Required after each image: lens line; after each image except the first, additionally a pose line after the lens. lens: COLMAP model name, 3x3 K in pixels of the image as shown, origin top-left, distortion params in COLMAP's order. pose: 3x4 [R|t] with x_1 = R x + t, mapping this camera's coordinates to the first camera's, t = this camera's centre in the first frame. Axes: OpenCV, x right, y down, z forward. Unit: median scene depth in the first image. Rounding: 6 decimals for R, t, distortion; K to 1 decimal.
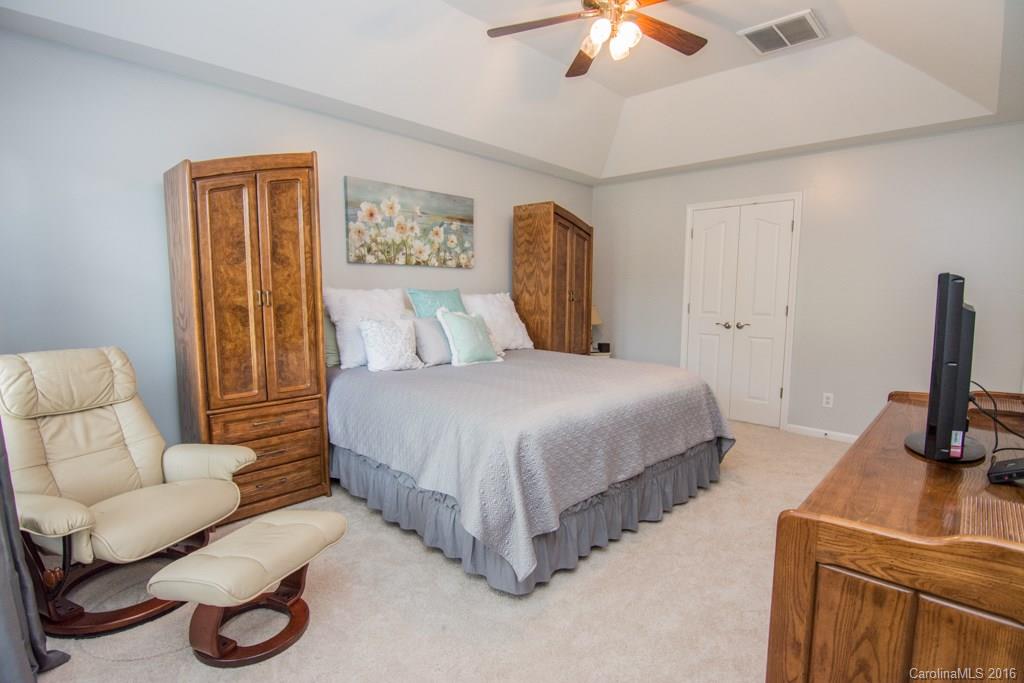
lens RADIAL K [[502.7, 0, 512.0], [0, 502.7, 341.5], [0, 0, 1]] dist [0.001524, -0.000129]
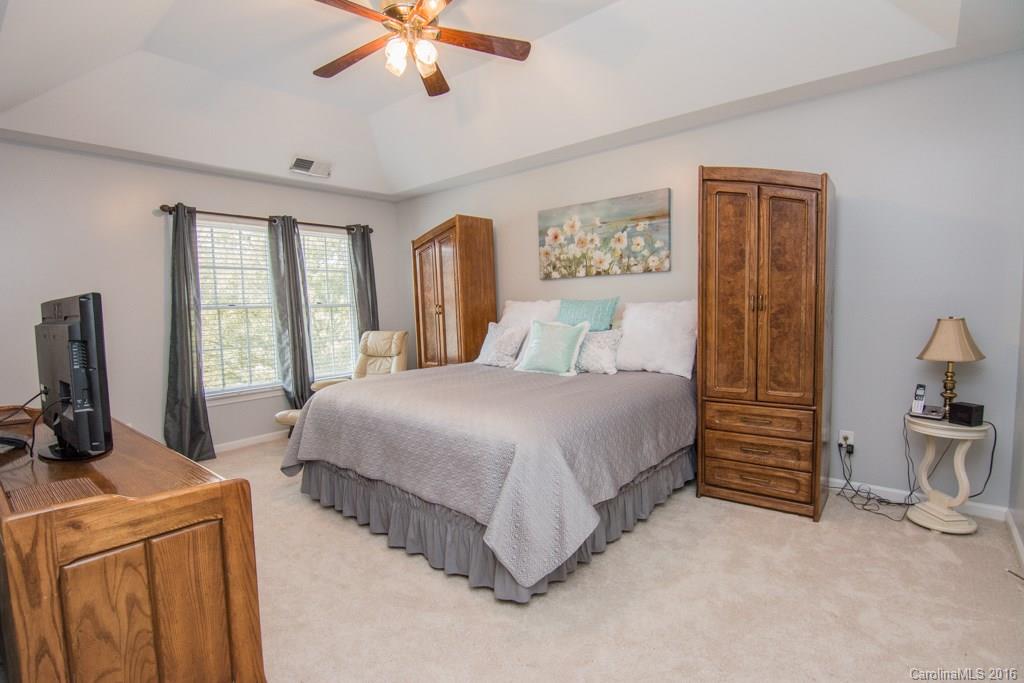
lens RADIAL K [[466.6, 0, 537.4], [0, 466.6, 354.6], [0, 0, 1]] dist [-0.027720, -0.000260]
pose [[0.103014, 0.102101, -0.989426, 0.757748], [-0.069016, 0.993054, 0.095290, -0.072564], [0.992283, 0.058470, 0.109345, 0.780496]]
